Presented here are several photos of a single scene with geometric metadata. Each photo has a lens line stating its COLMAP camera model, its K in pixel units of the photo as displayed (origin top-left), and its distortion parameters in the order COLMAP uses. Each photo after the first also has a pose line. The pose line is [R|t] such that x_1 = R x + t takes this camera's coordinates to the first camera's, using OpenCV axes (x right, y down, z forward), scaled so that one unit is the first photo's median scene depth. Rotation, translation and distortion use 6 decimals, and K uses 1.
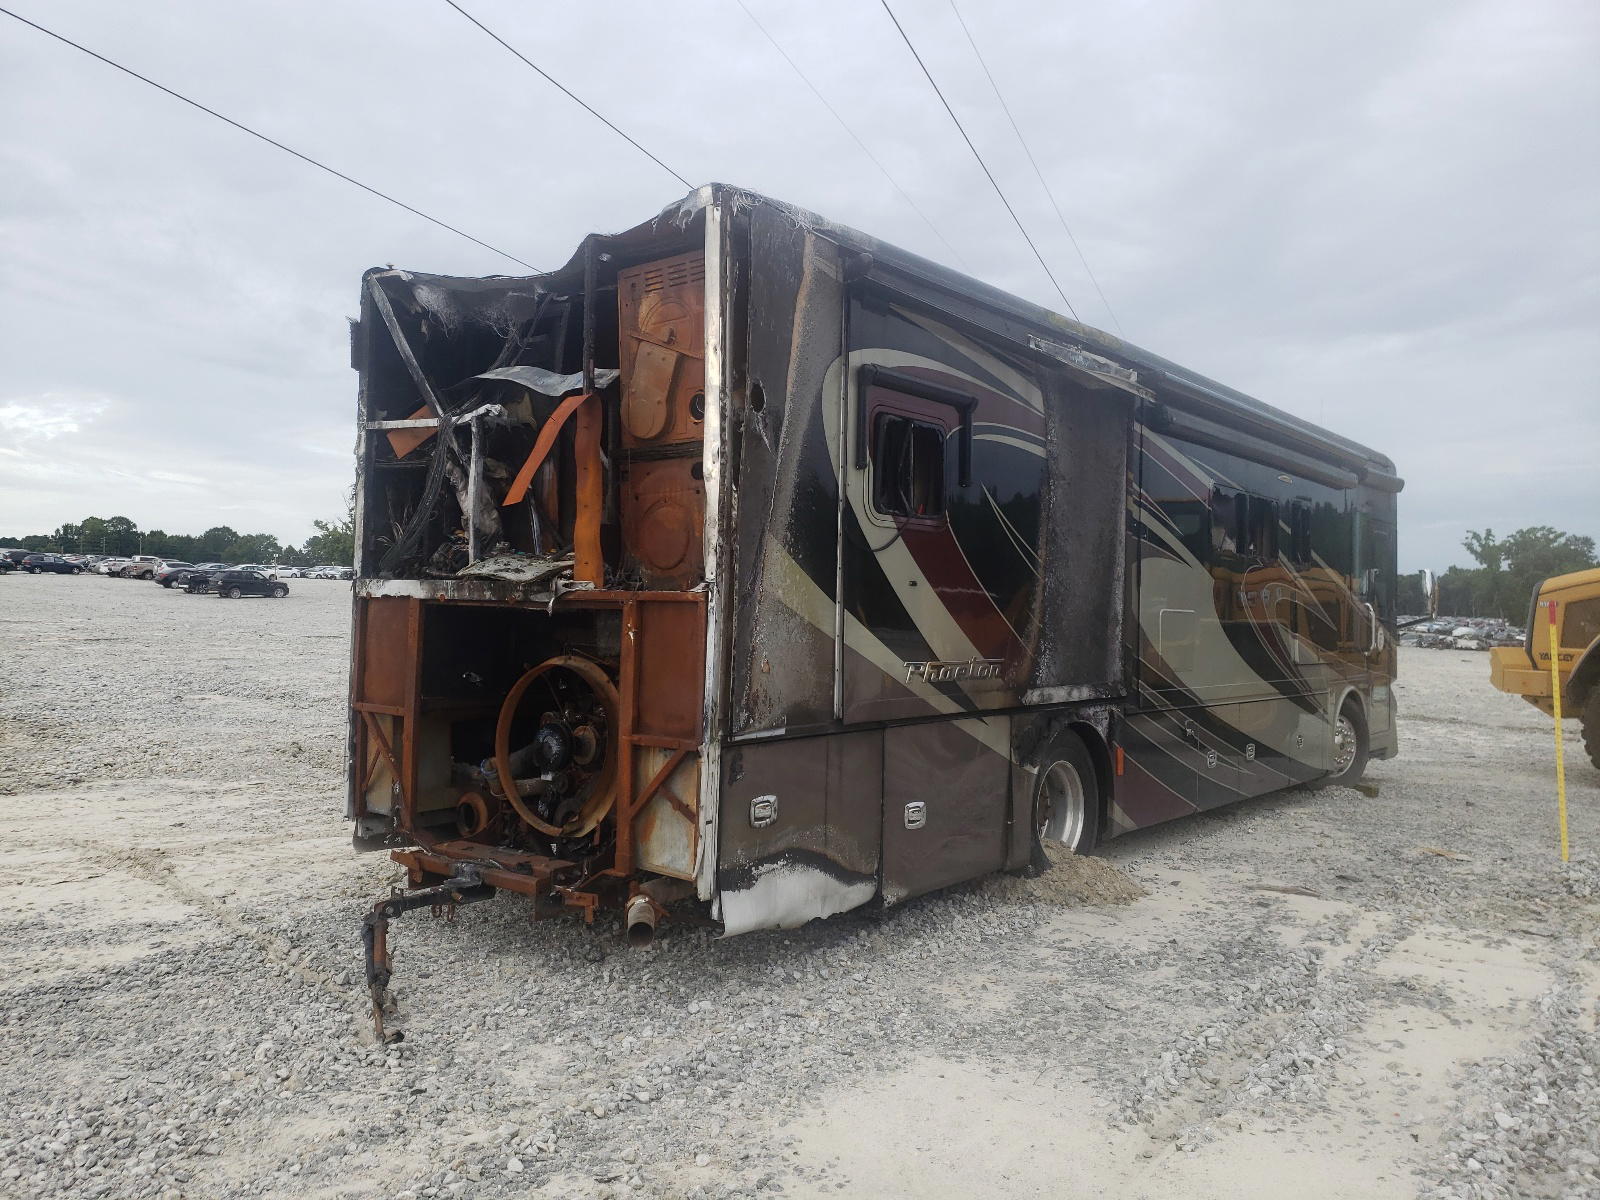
lens RADIAL K [[1246.0, 0, 805.1], [0, 1246.0, 605.9], [0, 0, 1]] dist [0.033376, -0.016321]
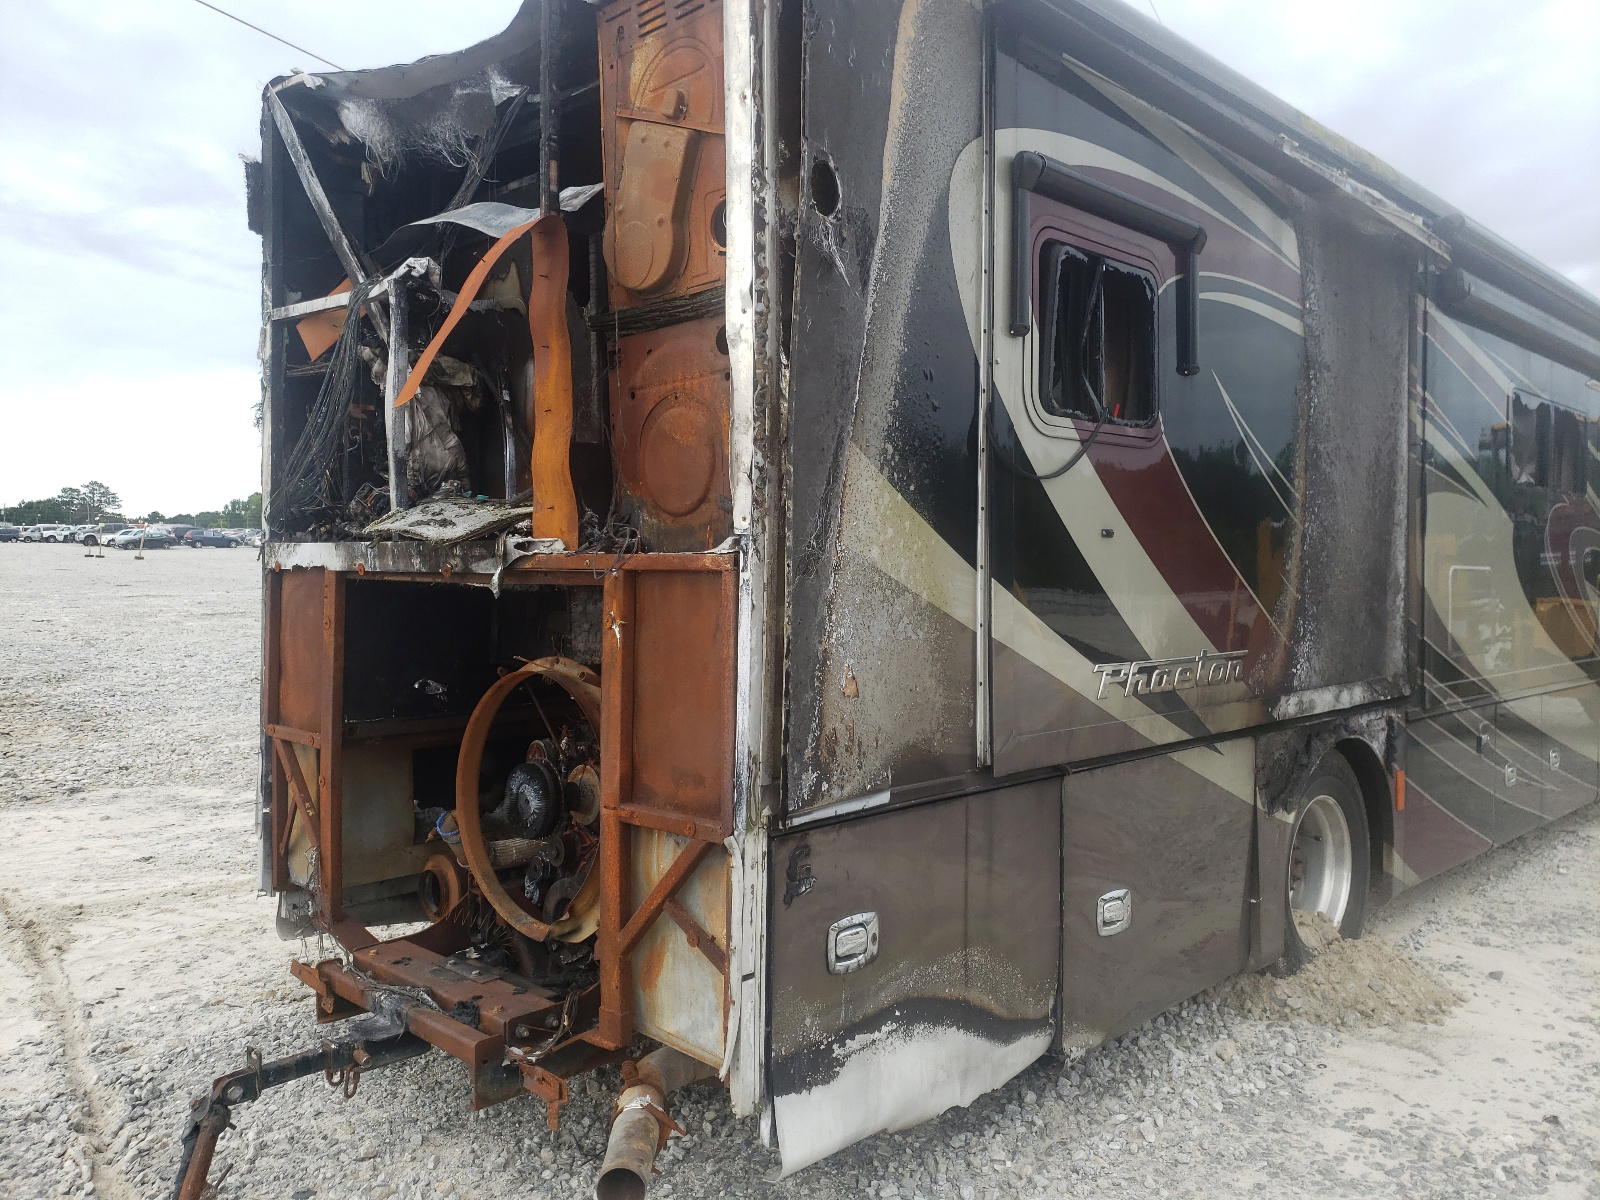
lens RADIAL K [[1246.0, 0, 803.4], [0, 1246.0, 588.7], [0, 0, 1]] dist [0.033376, -0.016321]
pose [[0.993309, -0.014398, -0.114583, 0.009822], [0.016311, 0.999743, 0.015775, -0.002925], [0.114326, -0.017539, 0.993288, 0.378830]]
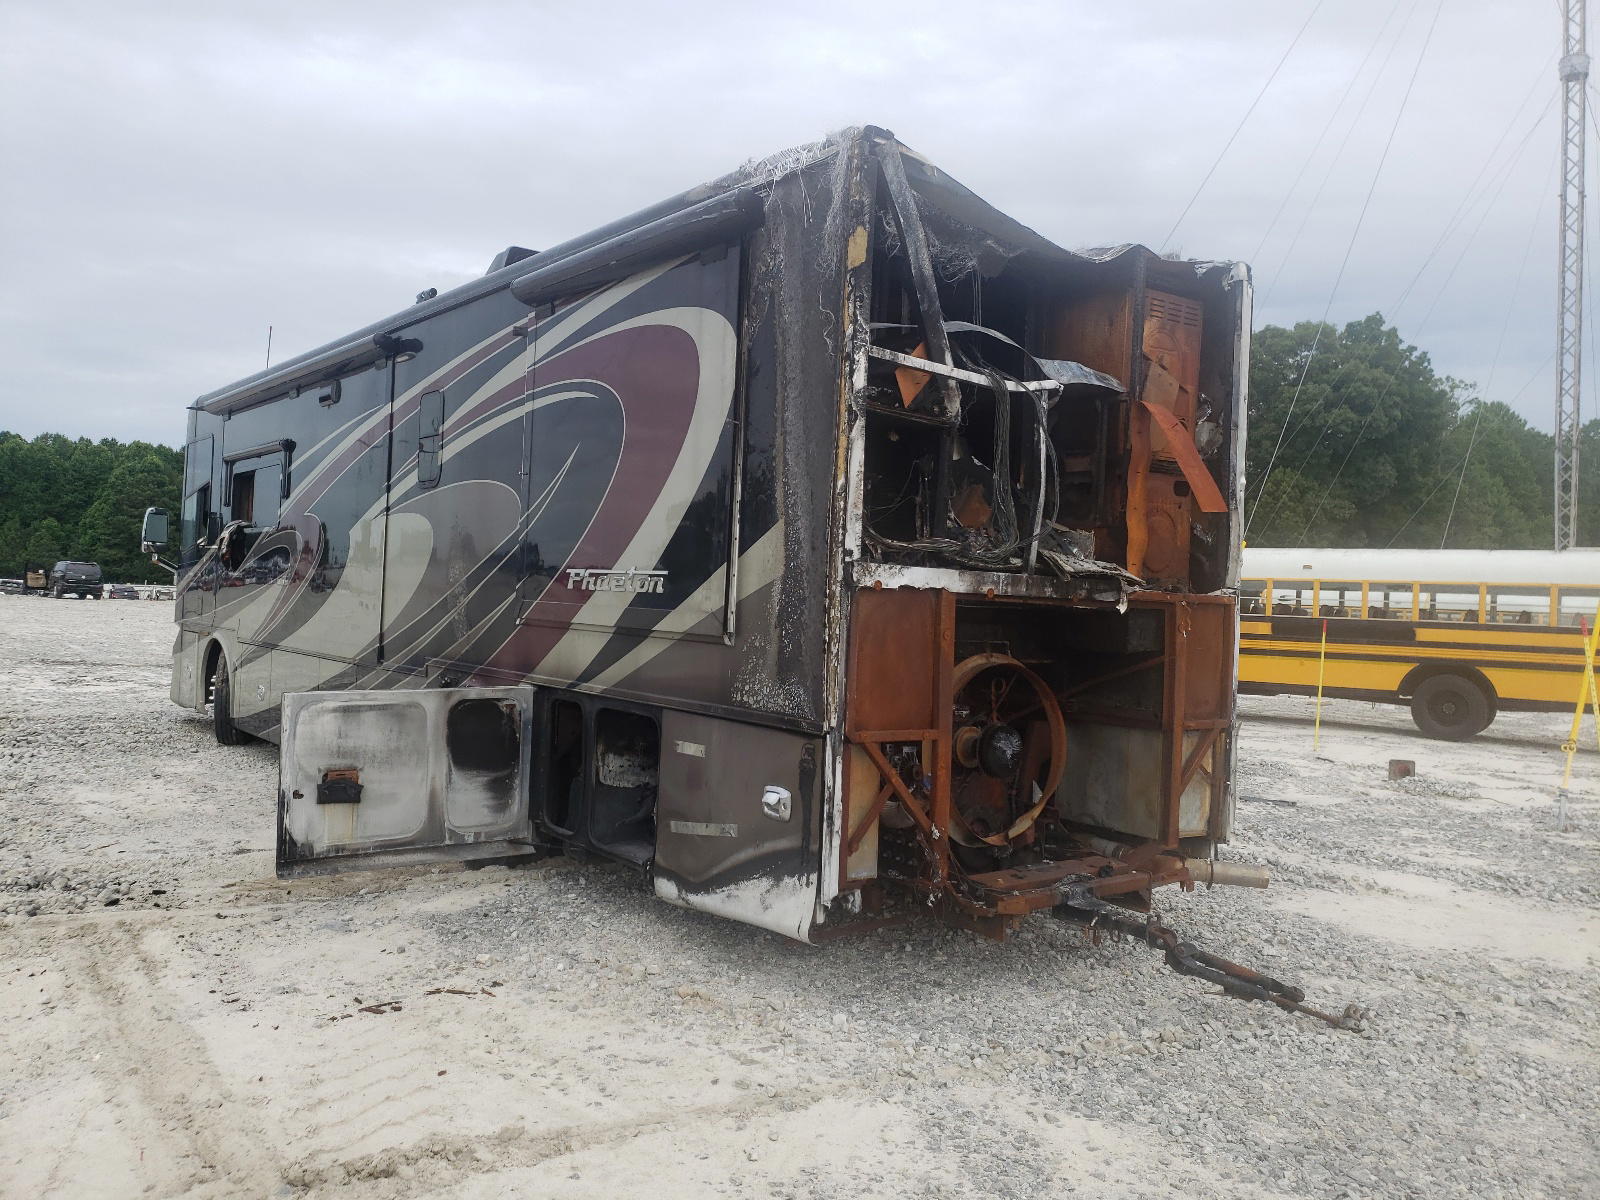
lens RADIAL K [[1246.0, 0, 798.4], [0, 1246.0, 593.3], [0, 0, 1]] dist [0.033376, -0.016321]
pose [[0.240179, -0.003487, 0.970722, -1.116370], [-0.032917, 0.999389, 0.011734, -0.011655], [-0.970170, -0.034772, 0.239917, 0.910268]]
